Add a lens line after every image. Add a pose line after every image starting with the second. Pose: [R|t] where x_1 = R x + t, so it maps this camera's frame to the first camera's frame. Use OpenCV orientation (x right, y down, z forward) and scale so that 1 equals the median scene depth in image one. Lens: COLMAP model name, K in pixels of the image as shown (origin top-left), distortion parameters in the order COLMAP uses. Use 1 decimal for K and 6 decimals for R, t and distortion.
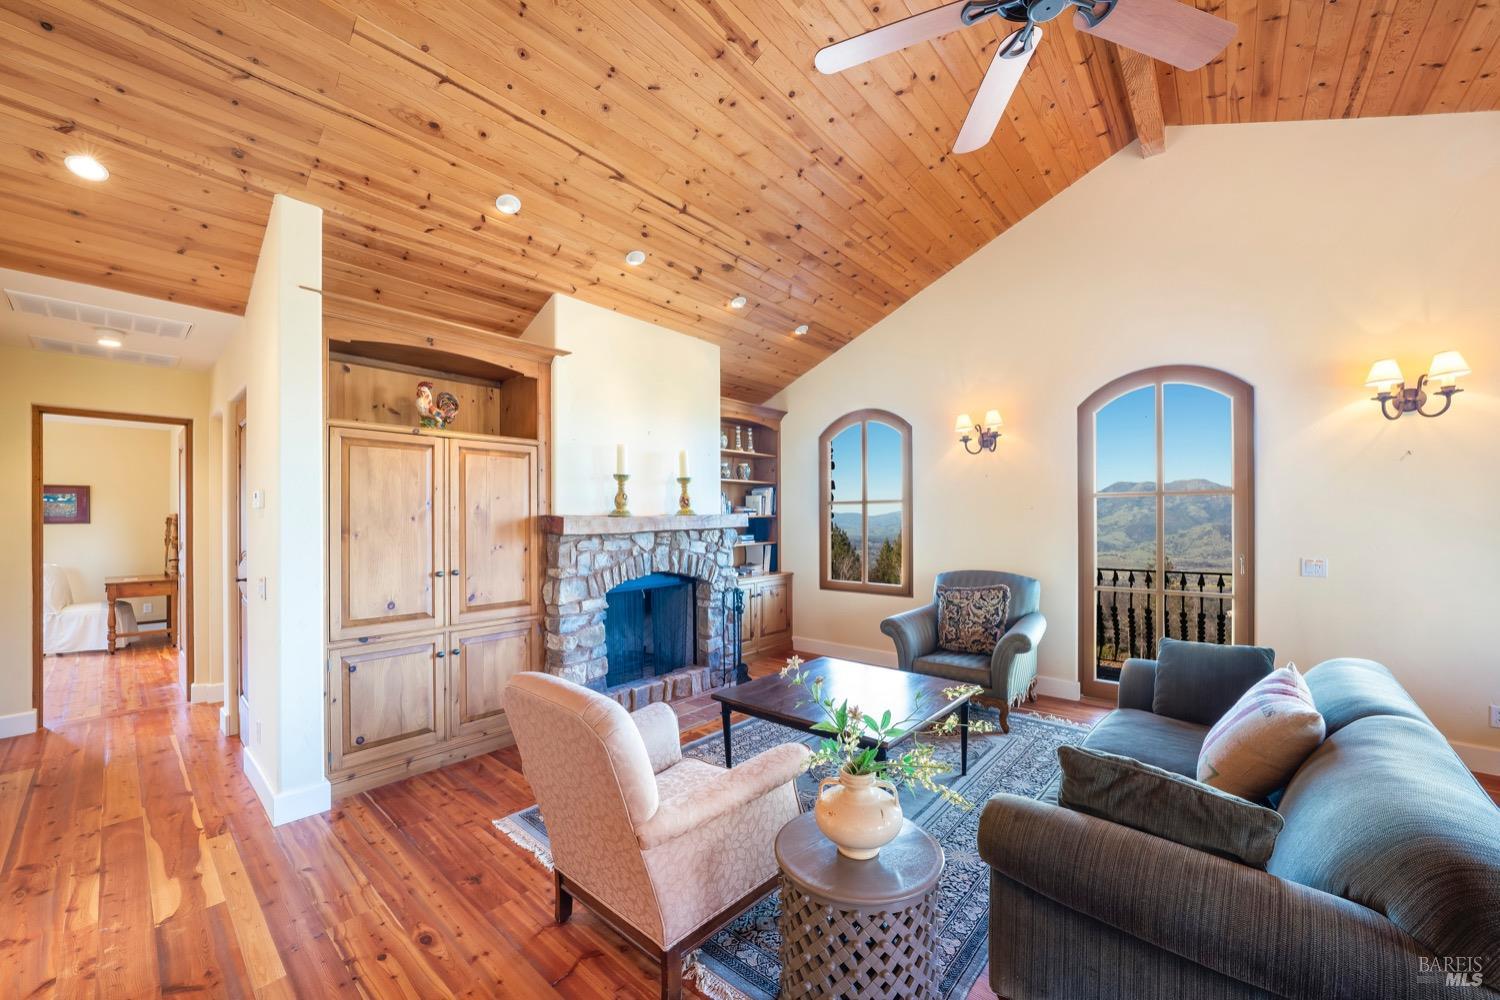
lens RADIAL K [[566.8, 0, 741.0], [0, 566.8, 519.6], [0, 0, 1]] dist [-0.010246, 0.000684]
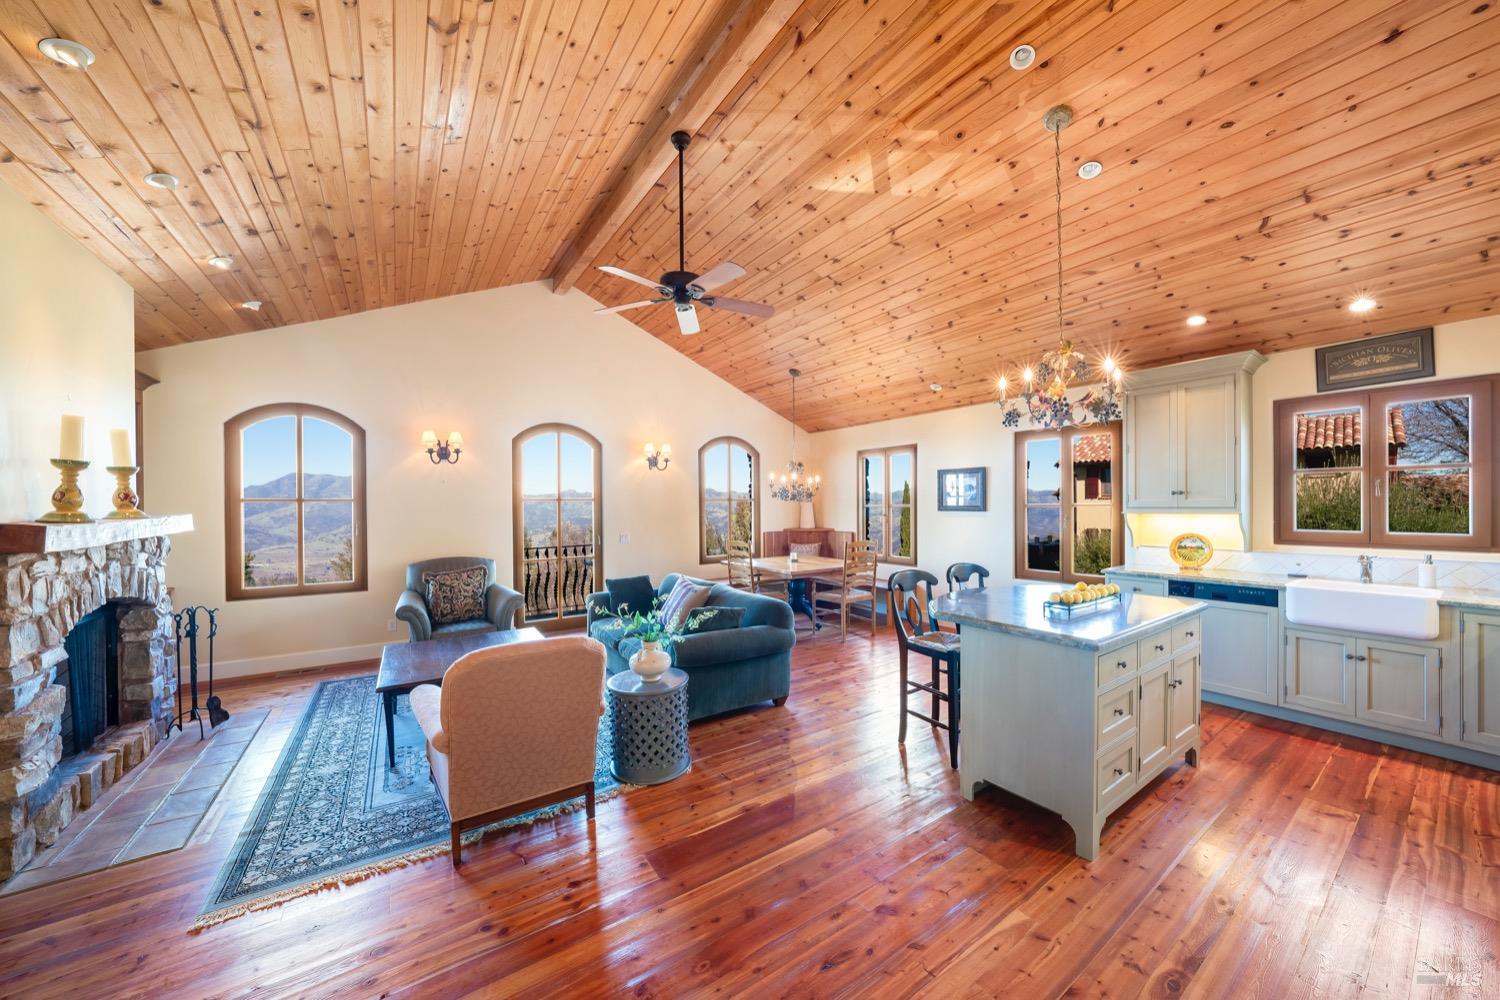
lens RADIAL K [[519.1, 0, 748.1], [0, 519.1, 510.9], [0, 0, 1]] dist [-0.015113, 0.000658]
pose [[0.265810, -0.005969, 0.964007, -0.576853], [0.005111, 0.999975, 0.004783, -0.017835], [-0.964012, 0.003656, 0.265834, 0.058960]]
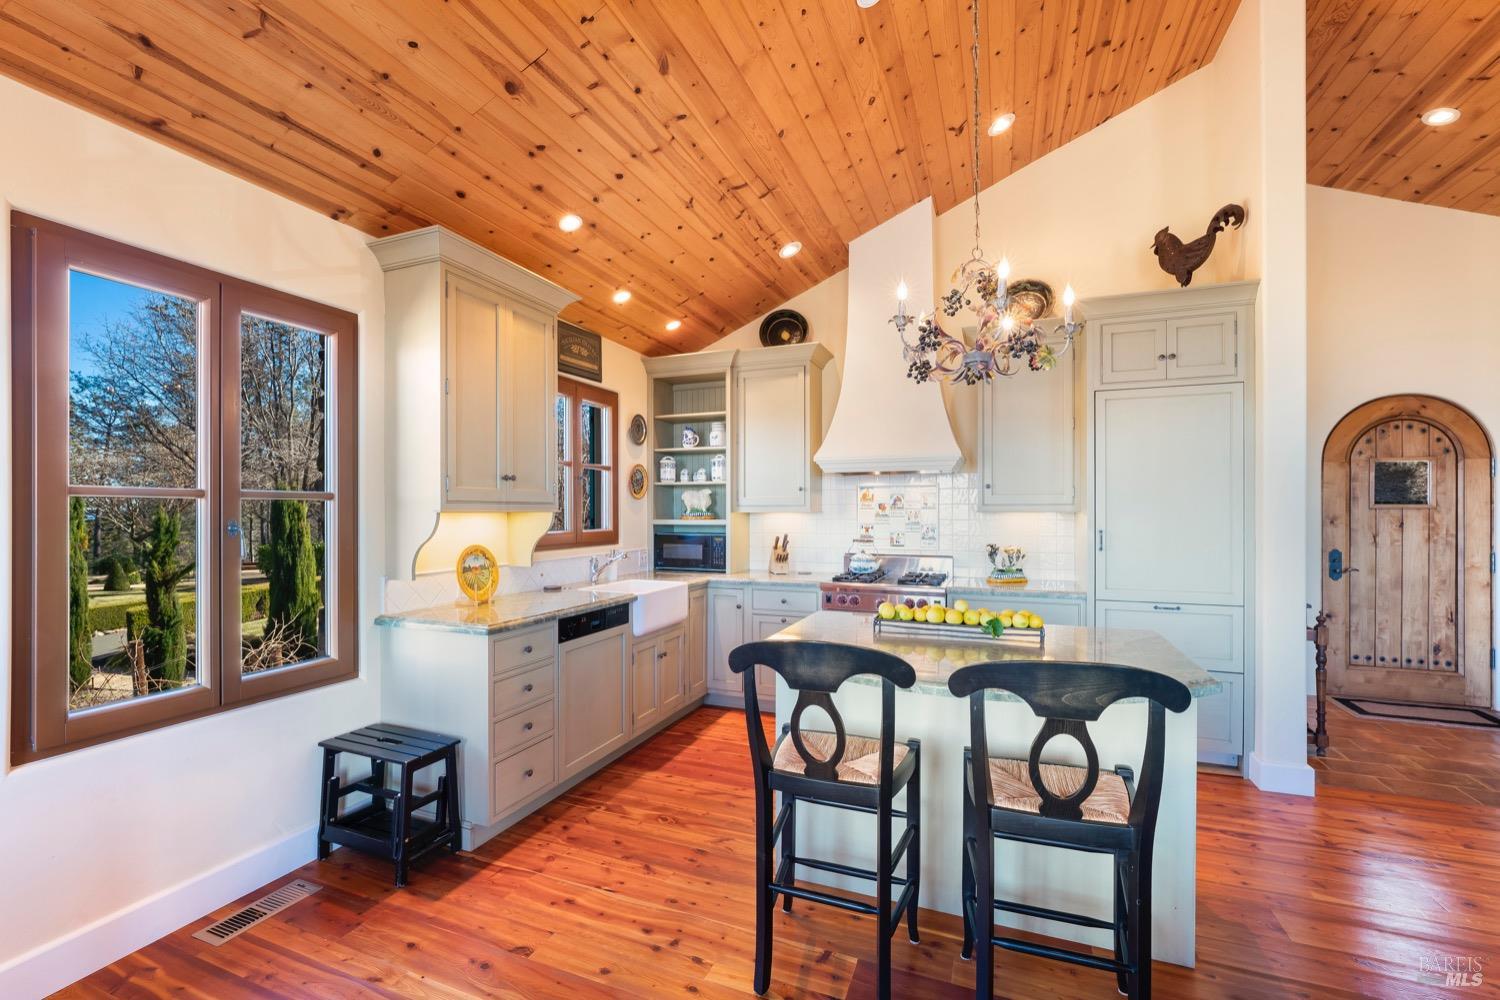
lens RADIAL K [[630.6, 0, 749.2], [0, 630.6, 507.8], [0, 0, 1]] dist [0.000082, 0.000008]
pose [[-0.948573, 0.001042, -0.316557, 6.218374], [0.000312, 0.999997, 0.002357, 0.022581], [0.316559, 0.002137, -0.948571, 1.568661]]
